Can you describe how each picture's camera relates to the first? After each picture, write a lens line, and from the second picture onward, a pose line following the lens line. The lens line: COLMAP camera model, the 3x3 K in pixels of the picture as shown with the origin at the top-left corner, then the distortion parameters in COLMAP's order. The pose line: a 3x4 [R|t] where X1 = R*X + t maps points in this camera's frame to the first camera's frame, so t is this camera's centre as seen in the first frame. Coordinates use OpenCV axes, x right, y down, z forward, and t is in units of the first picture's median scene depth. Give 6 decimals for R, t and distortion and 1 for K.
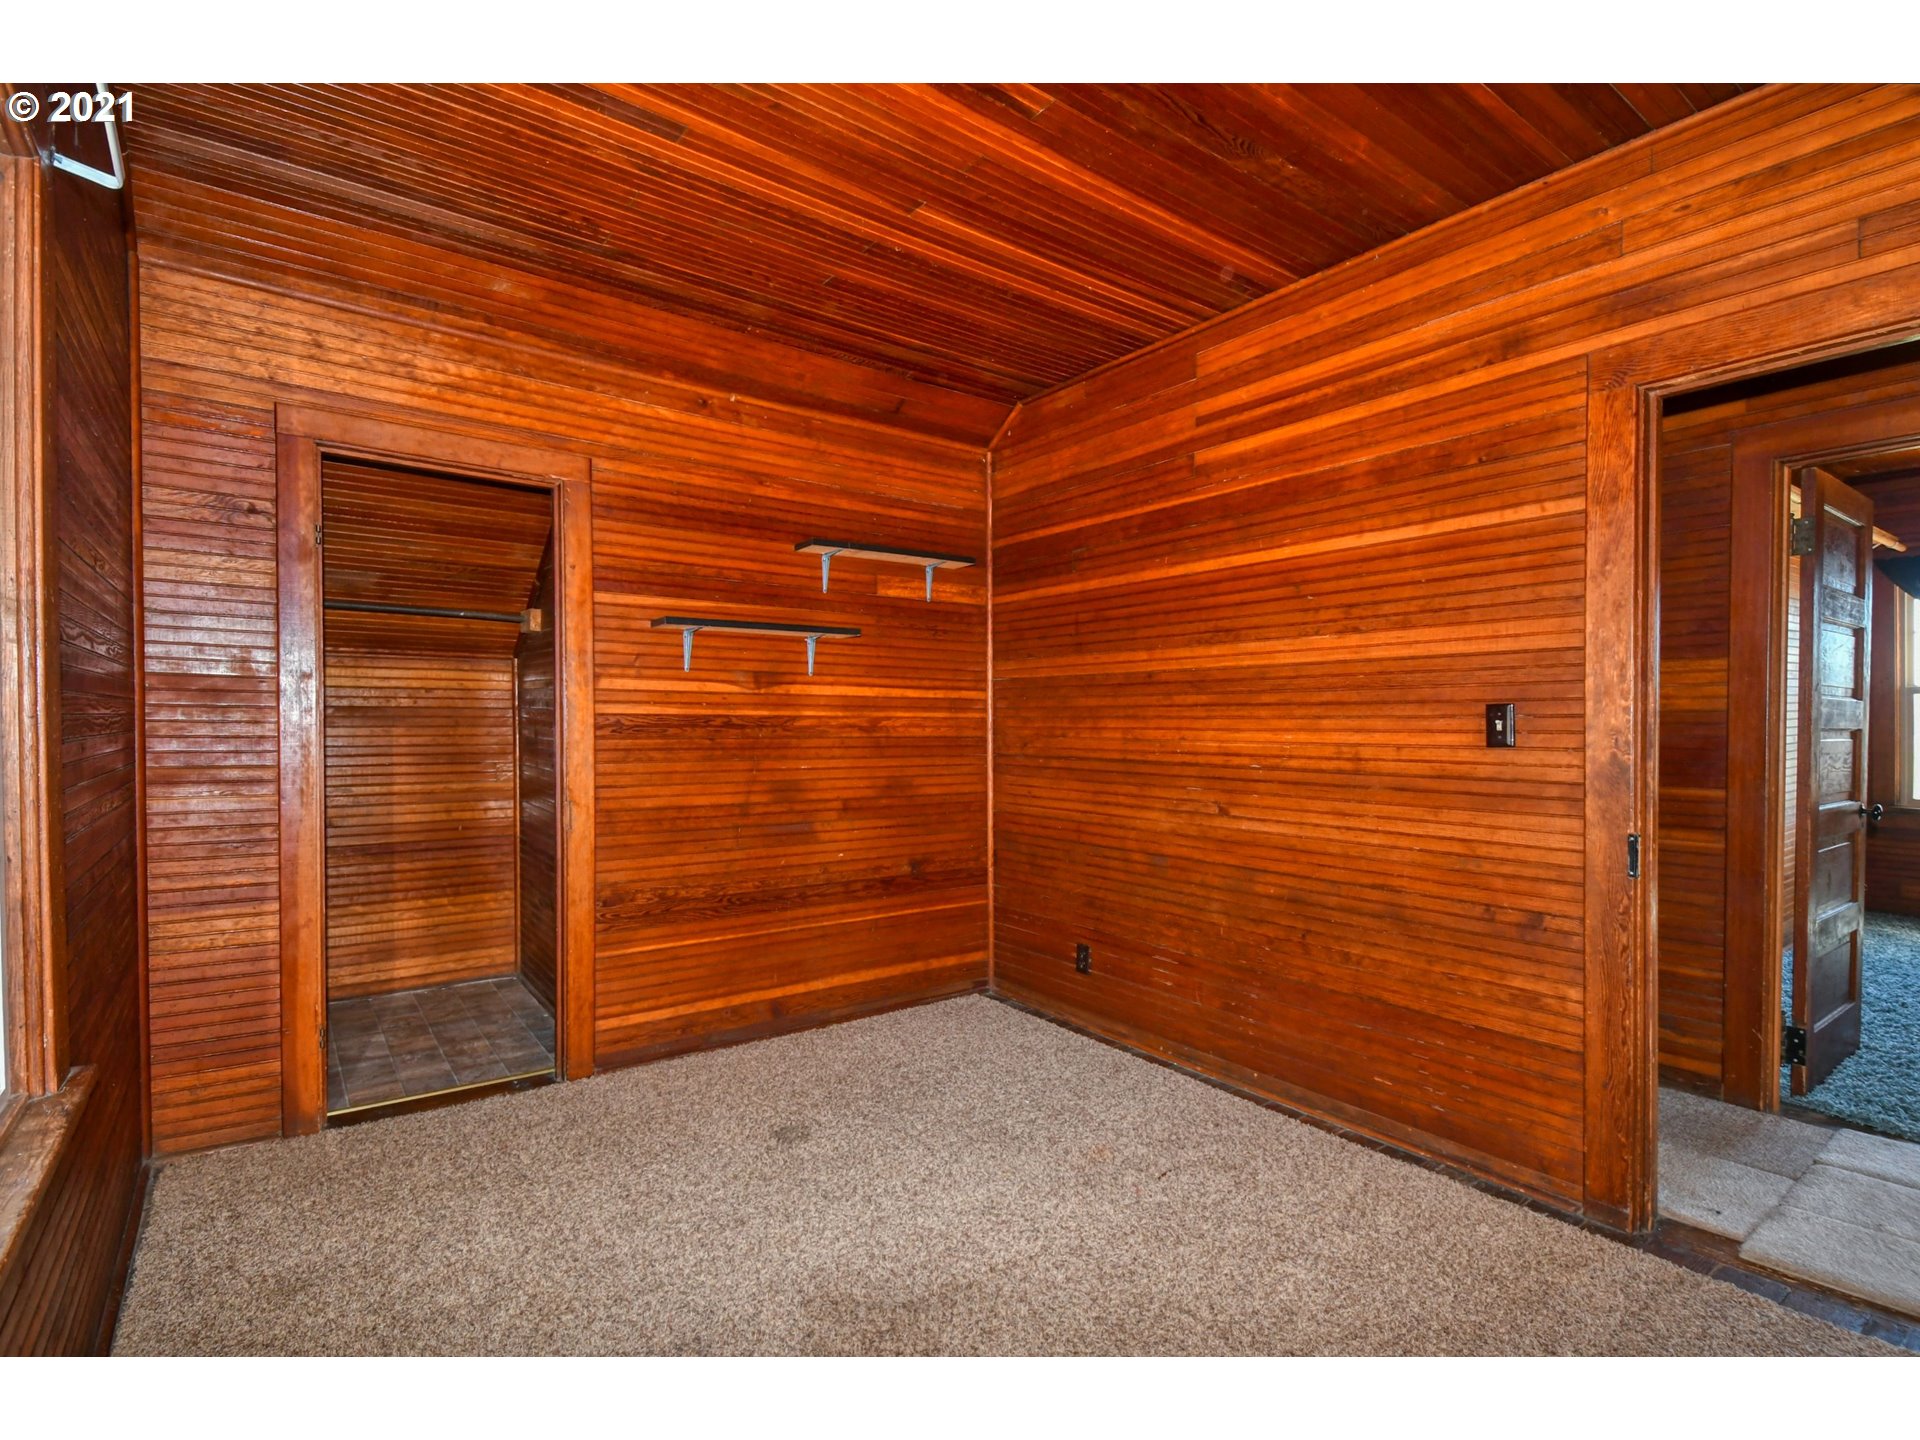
lens RADIAL K [[900.0, 0, 956.1], [0, 900.0, 732.8], [0, 0, 1]] dist [-0.008311, -0.009147]
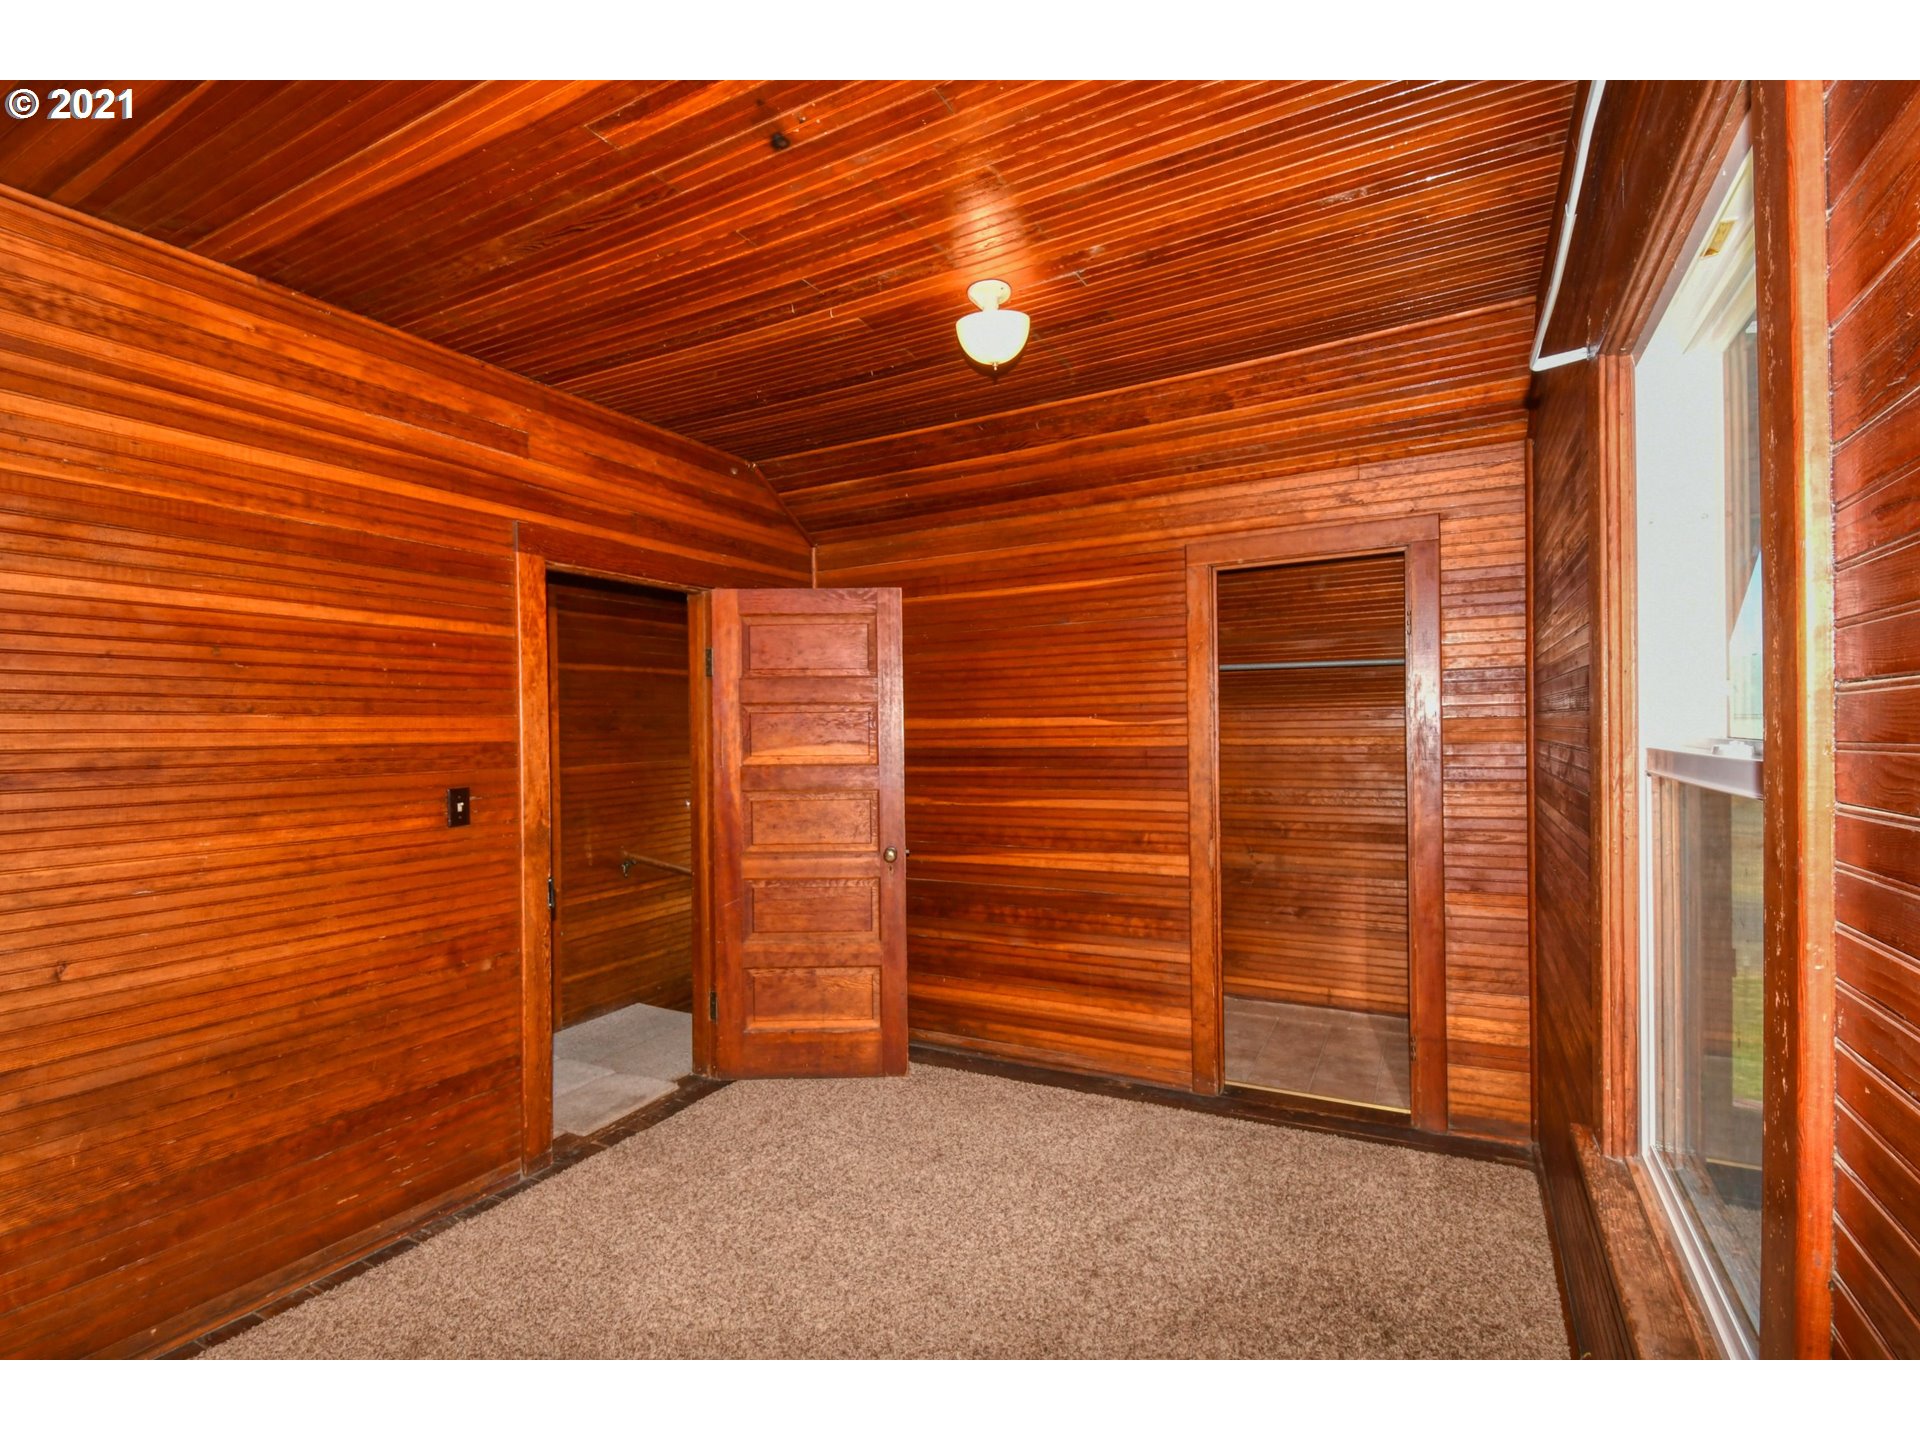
lens RADIAL K [[900.0, 0, 952.1], [0, 900.0, 725.1], [0, 0, 1]] dist [-0.008311, -0.009147]
pose [[-0.419337, 0.013424, 0.907731, -0.644084], [0.029179, 0.999573, -0.001303, -0.084966], [-0.907362, 0.025941, -0.419550, 0.823853]]
